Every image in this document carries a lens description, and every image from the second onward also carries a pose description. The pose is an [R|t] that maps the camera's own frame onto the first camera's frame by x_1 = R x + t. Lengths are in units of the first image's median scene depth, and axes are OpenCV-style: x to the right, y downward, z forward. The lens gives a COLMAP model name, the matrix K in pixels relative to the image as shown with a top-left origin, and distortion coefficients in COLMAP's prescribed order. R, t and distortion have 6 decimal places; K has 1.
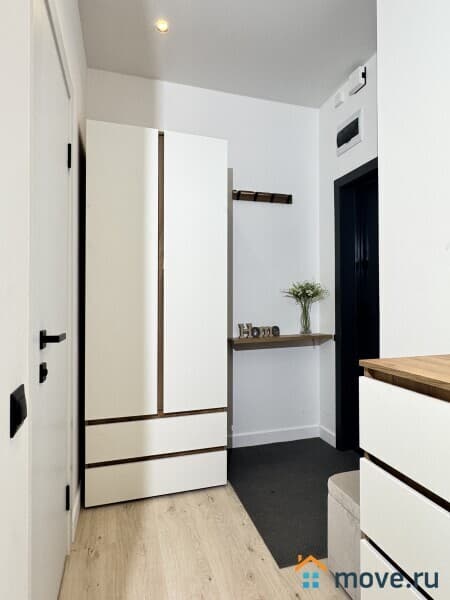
lens RADIAL K [[358.0, 0, 229.3], [0, 358.0, 297.6], [0, 0, 1]] dist [-0.003365, -0.000842]
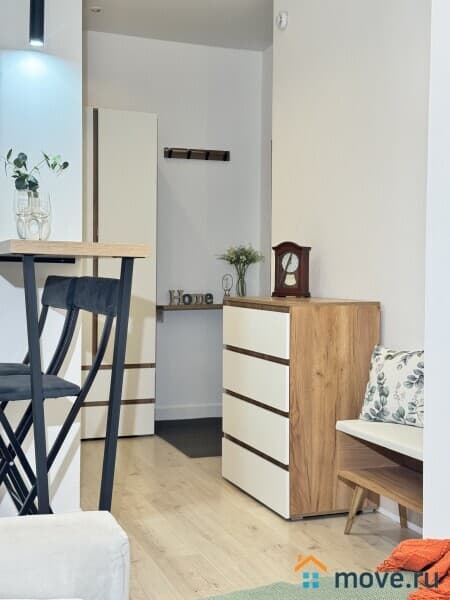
lens RADIAL K [[842.4, 0, 246.1], [0, 842.4, 303.8], [0, 0, 1]] dist [0.073596, 0.000000]
pose [[0.996477, 0.008087, 0.083473, 0.043601], [-0.011950, 0.998875, 0.045882, 0.004369], [-0.083008, -0.046718, 0.995453, -1.287086]]
